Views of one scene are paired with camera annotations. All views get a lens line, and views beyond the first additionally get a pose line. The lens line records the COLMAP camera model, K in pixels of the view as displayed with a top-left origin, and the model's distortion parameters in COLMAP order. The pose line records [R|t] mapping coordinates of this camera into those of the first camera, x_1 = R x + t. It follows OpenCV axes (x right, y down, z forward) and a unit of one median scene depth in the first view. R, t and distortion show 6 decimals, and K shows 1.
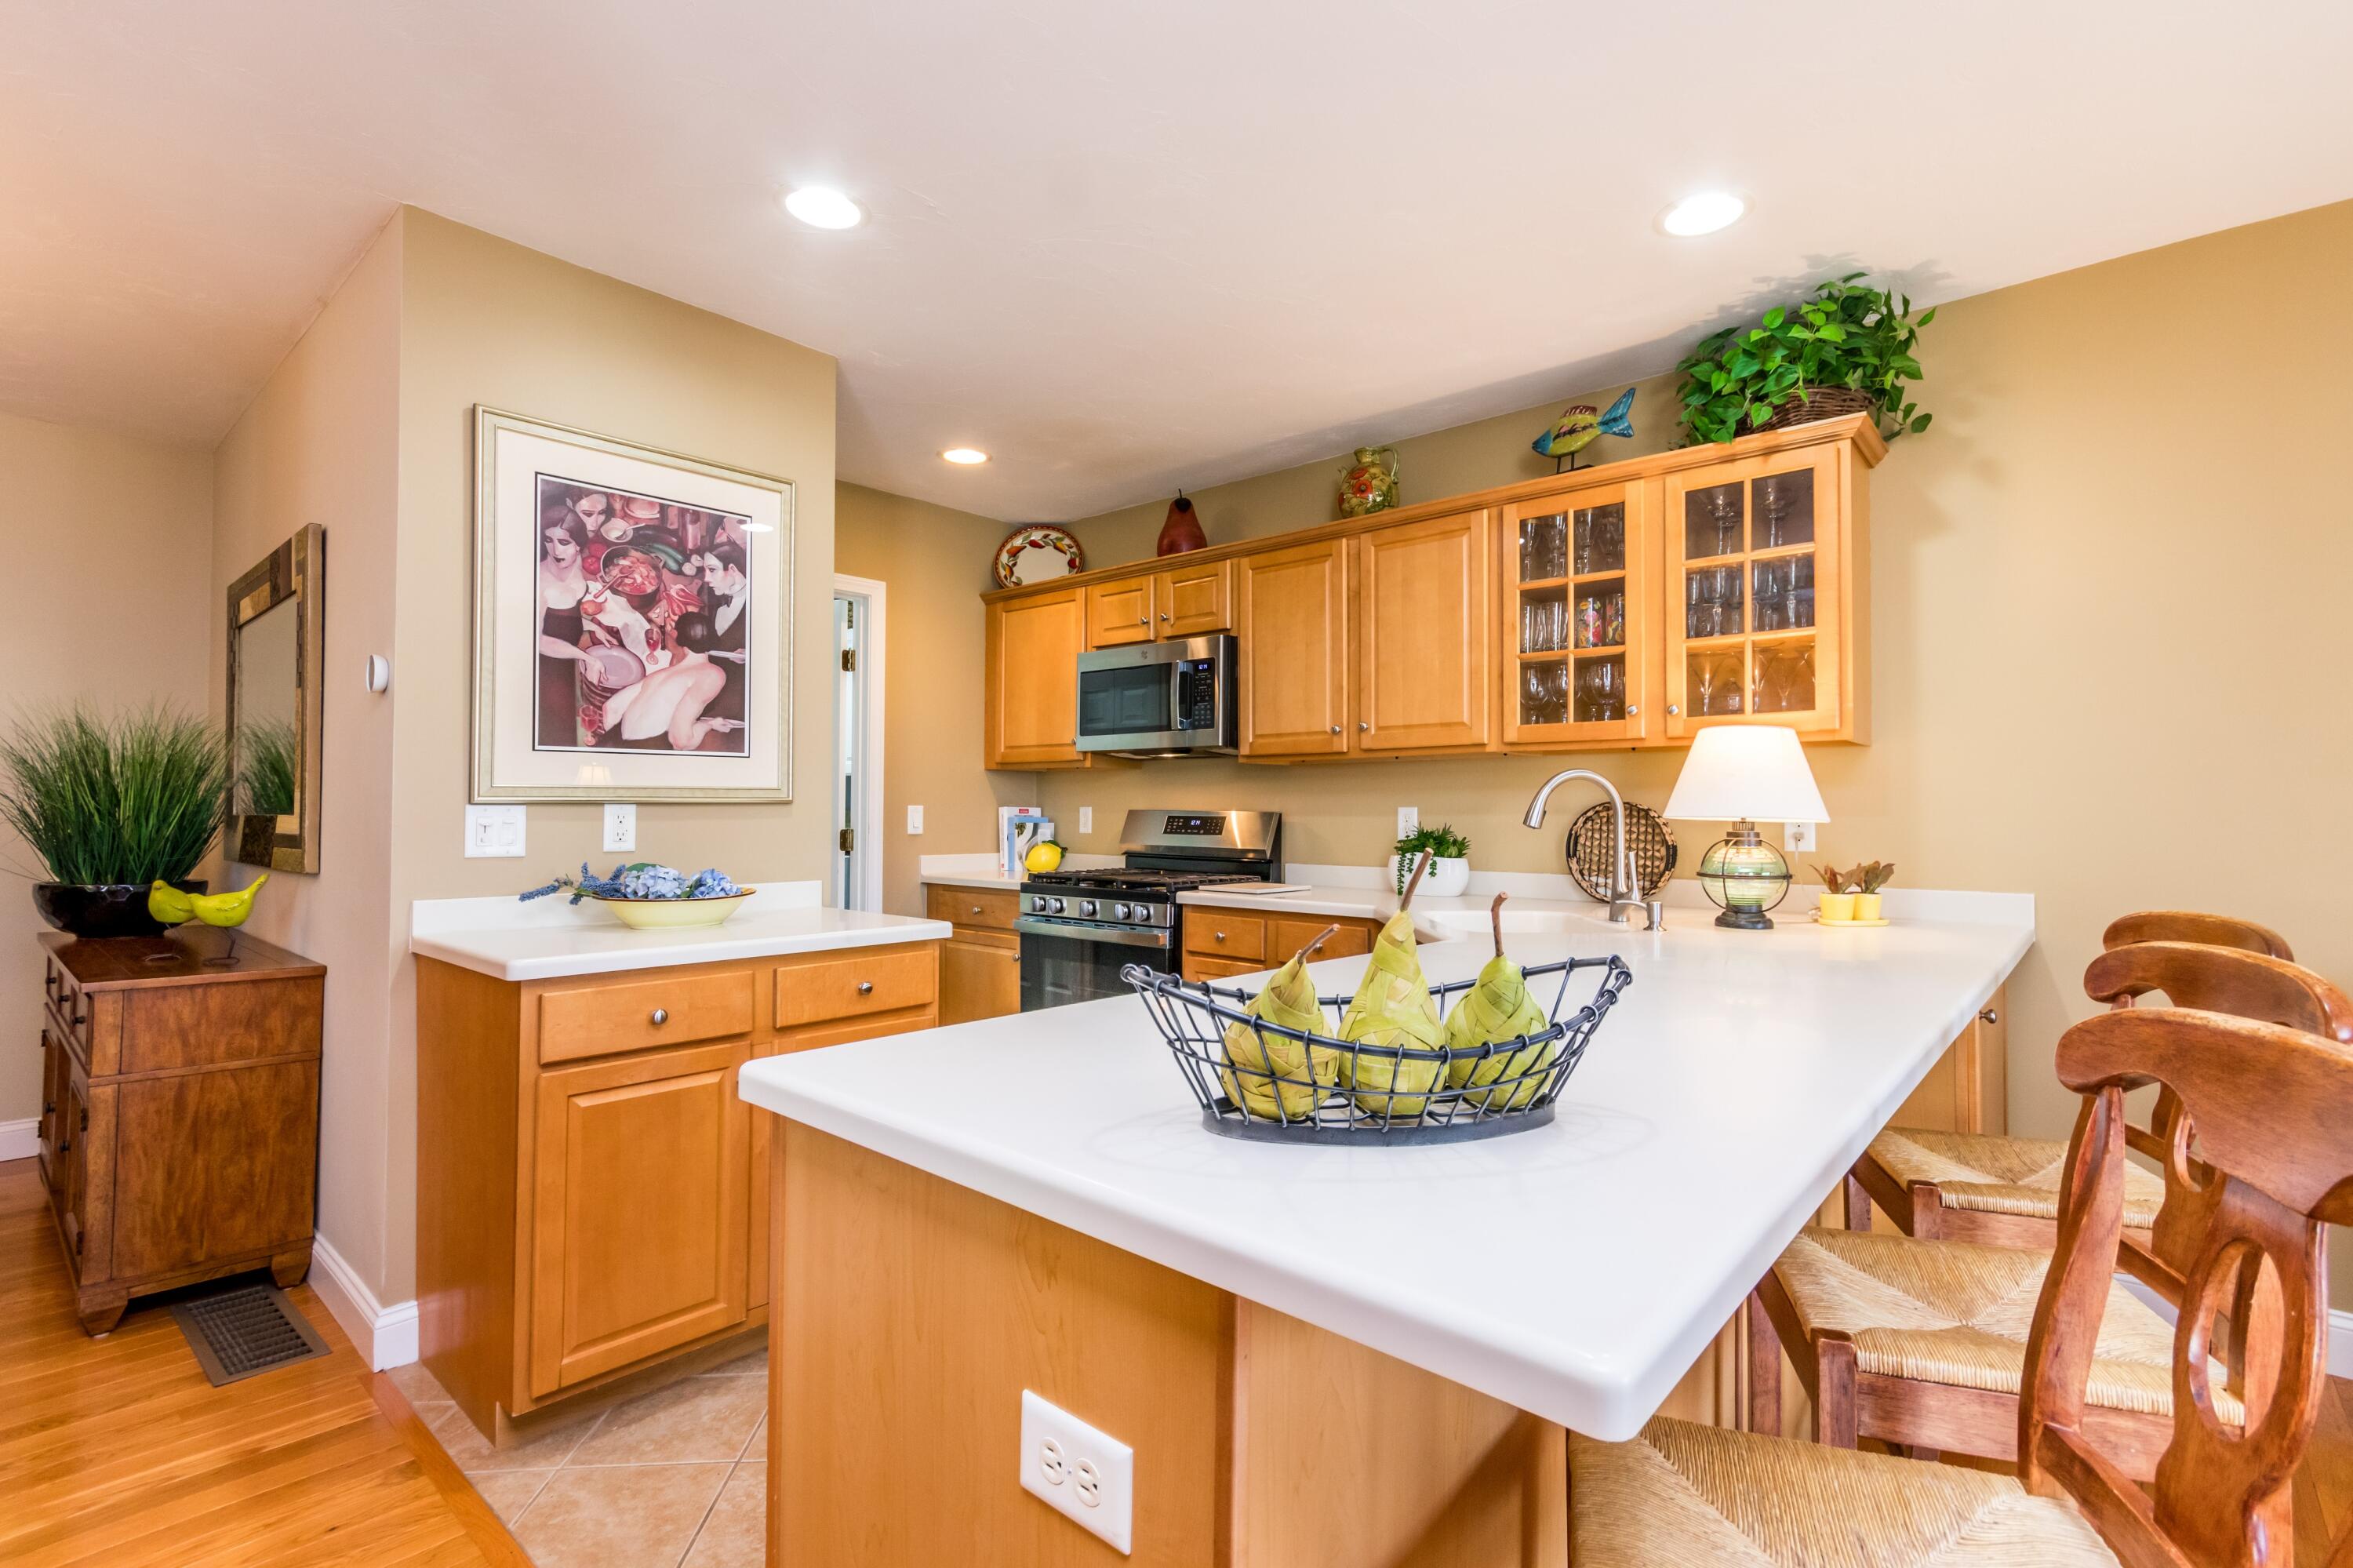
lens RADIAL K [[1072.4, 0, 1183.7], [0, 1072.4, 790.3], [0, 0, 1]] dist [0.003278, -0.000677]
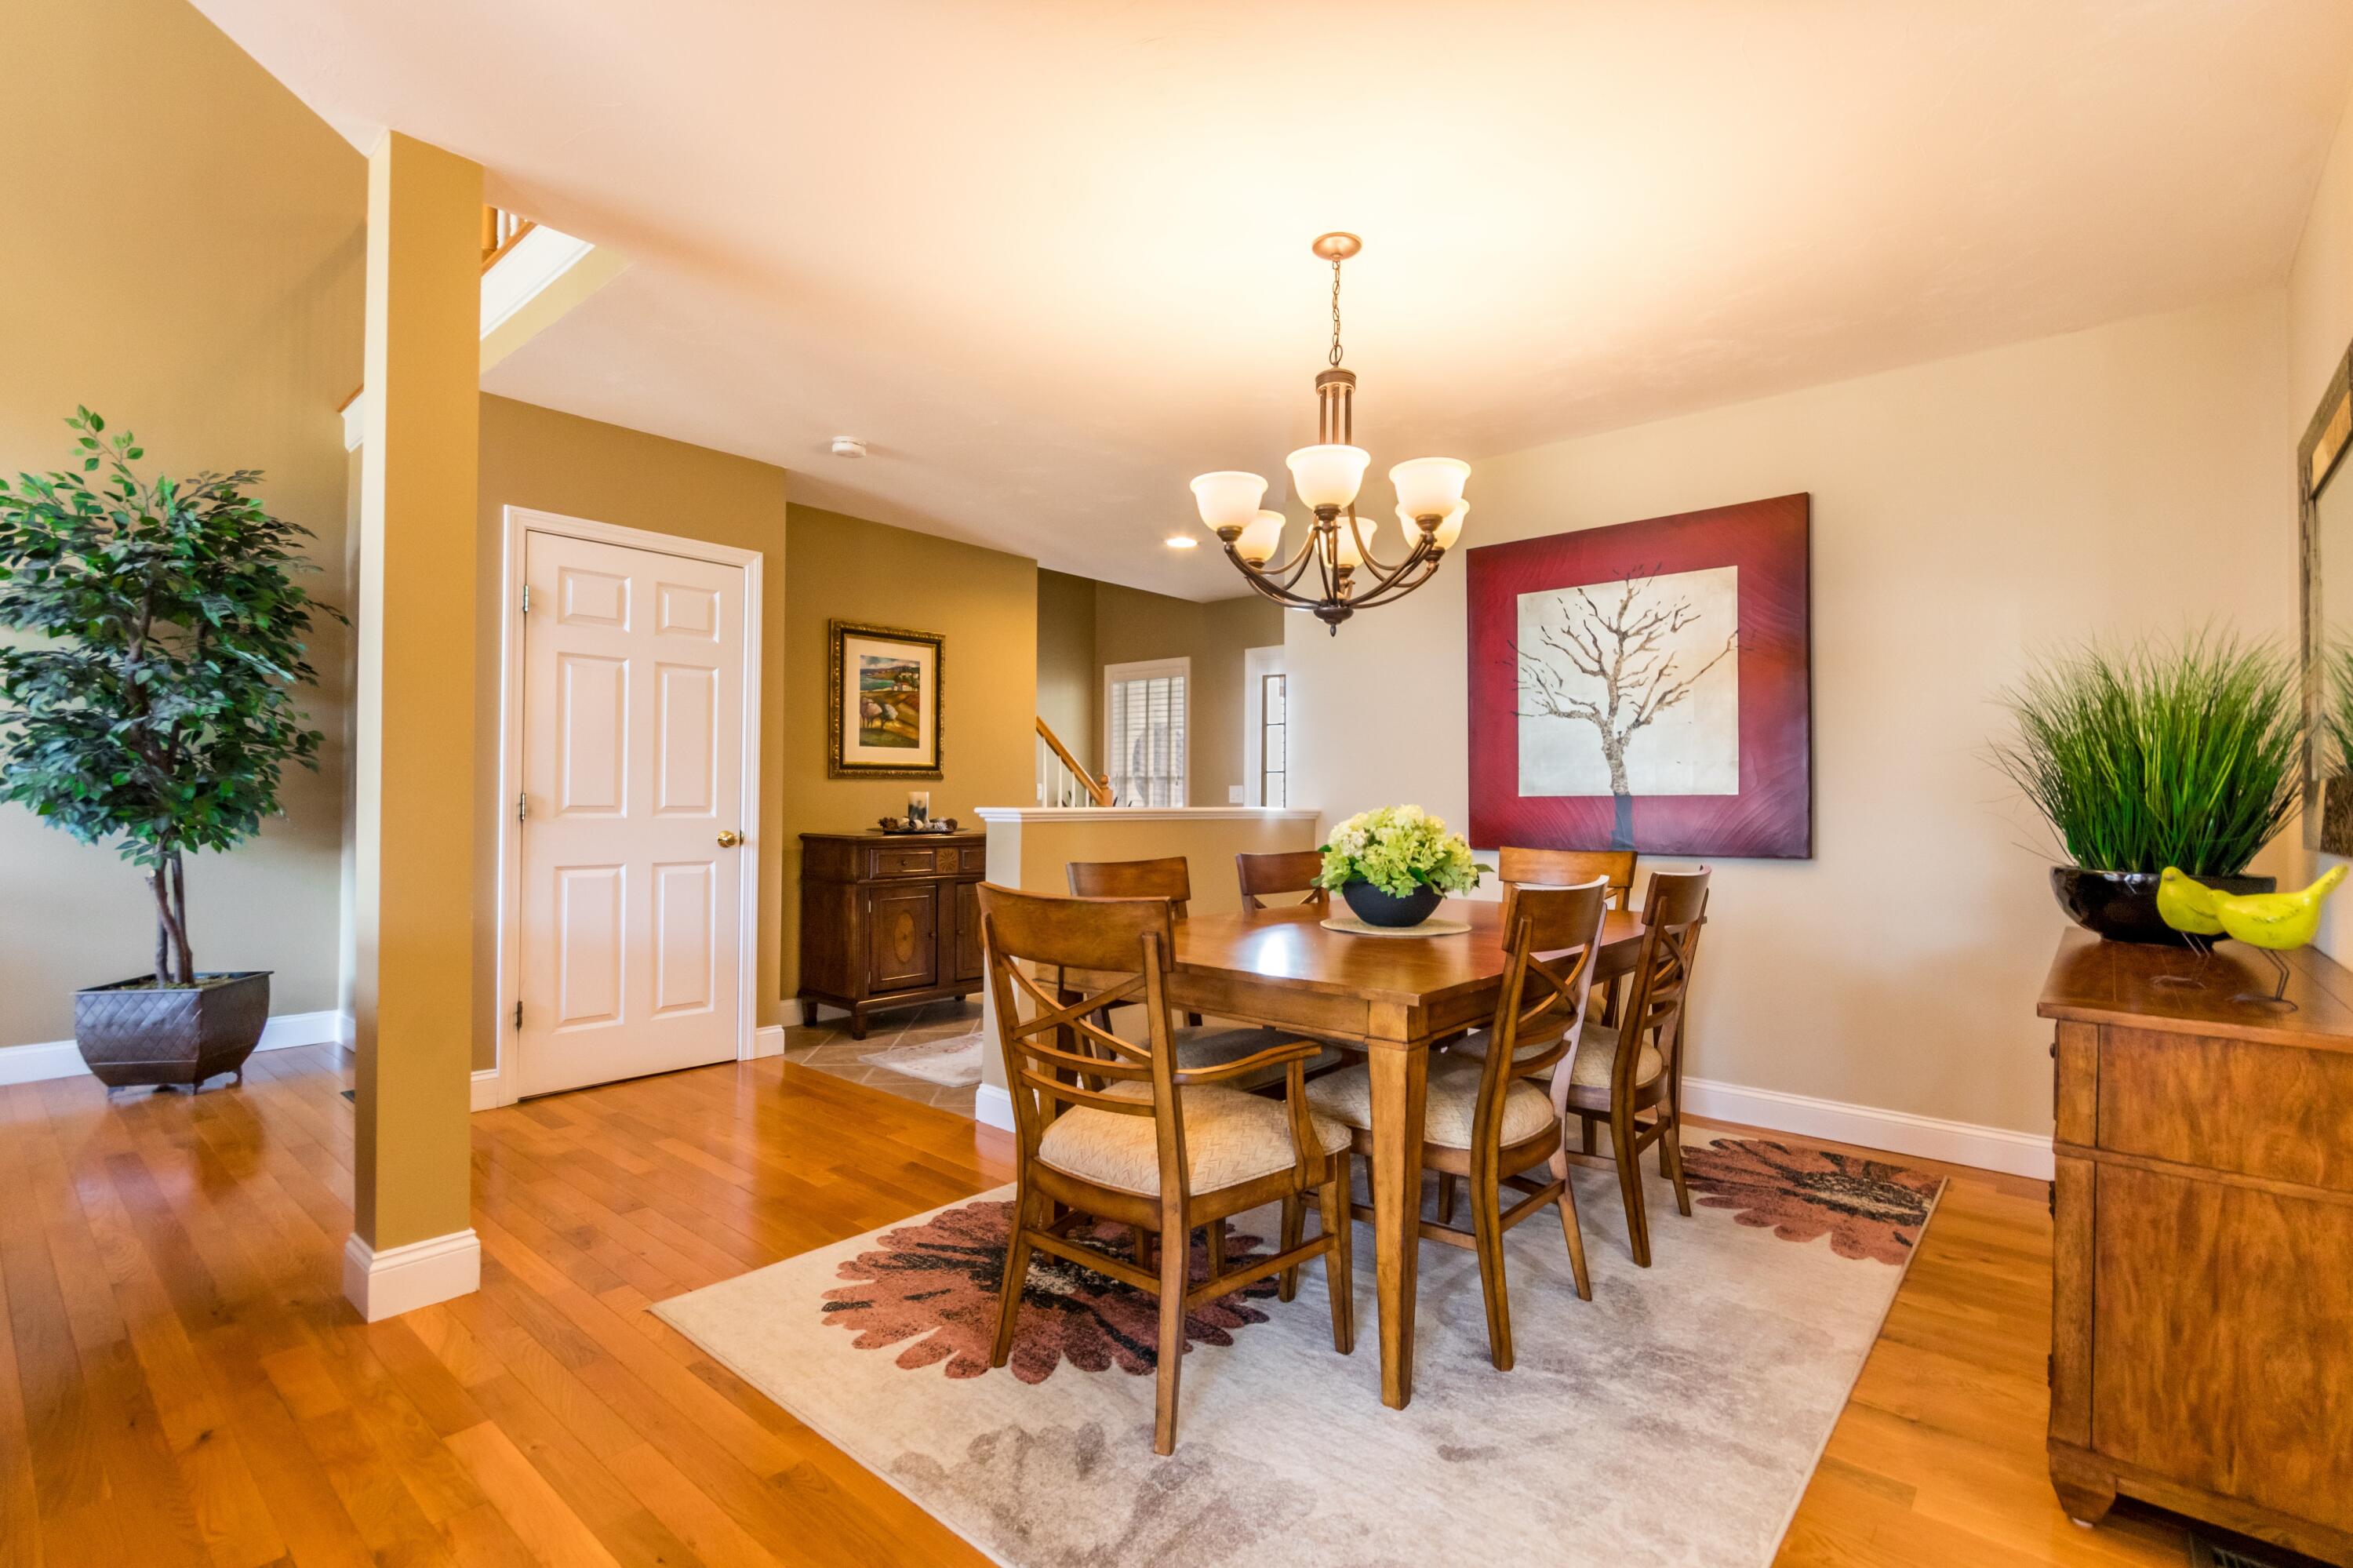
lens RADIAL K [[1072.4, 0, 1166.7], [0, 1072.4, 800.3], [0, 0, 1]] dist [0.003278, -0.000677]
pose [[-0.007198, -0.010724, -0.999917, -0.235720], [0.017289, 0.999792, -0.010847, 0.032898], [0.999825, -0.017366, -0.007011, 0.325219]]
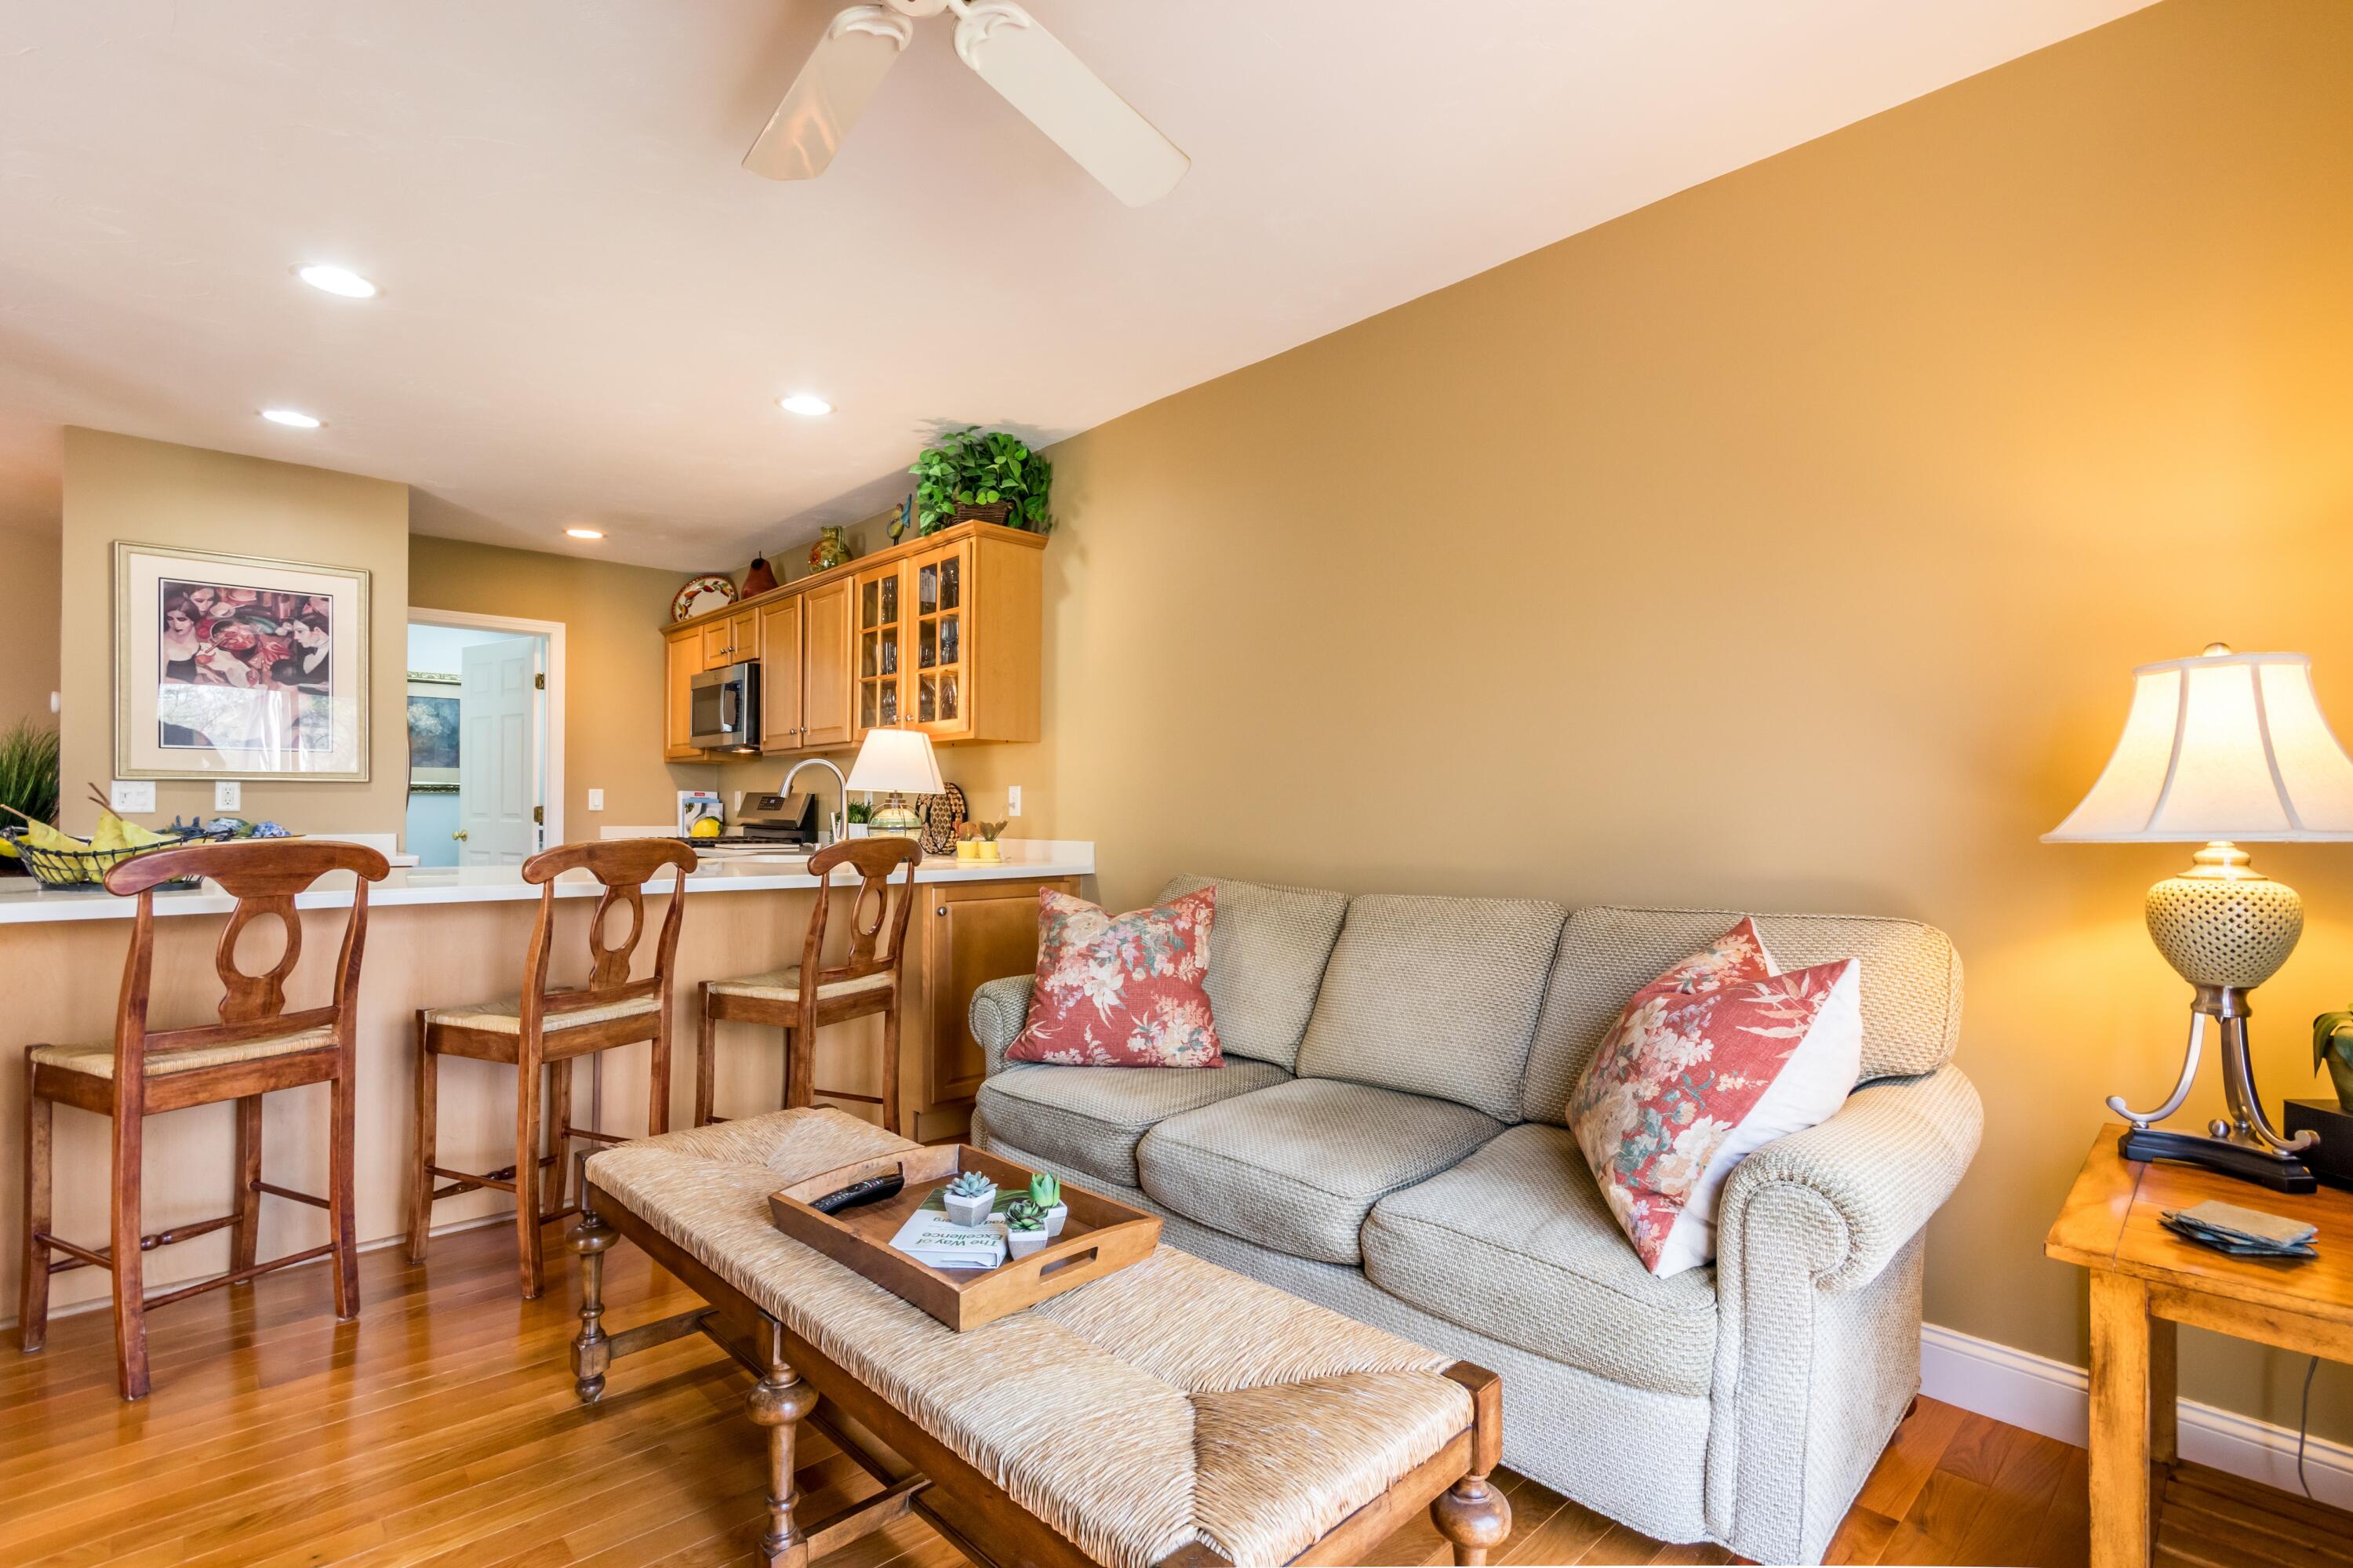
lens RADIAL K [[1072.4, 0, 1163.8], [0, 1072.4, 793.0], [0, 0, 1]] dist [0.003278, -0.000677]
pose [[0.994712, 0.002469, -0.102674, 1.033527], [-0.002015, 0.999988, 0.004523, 0.020199], [0.102684, -0.004292, 0.994705, -0.449988]]
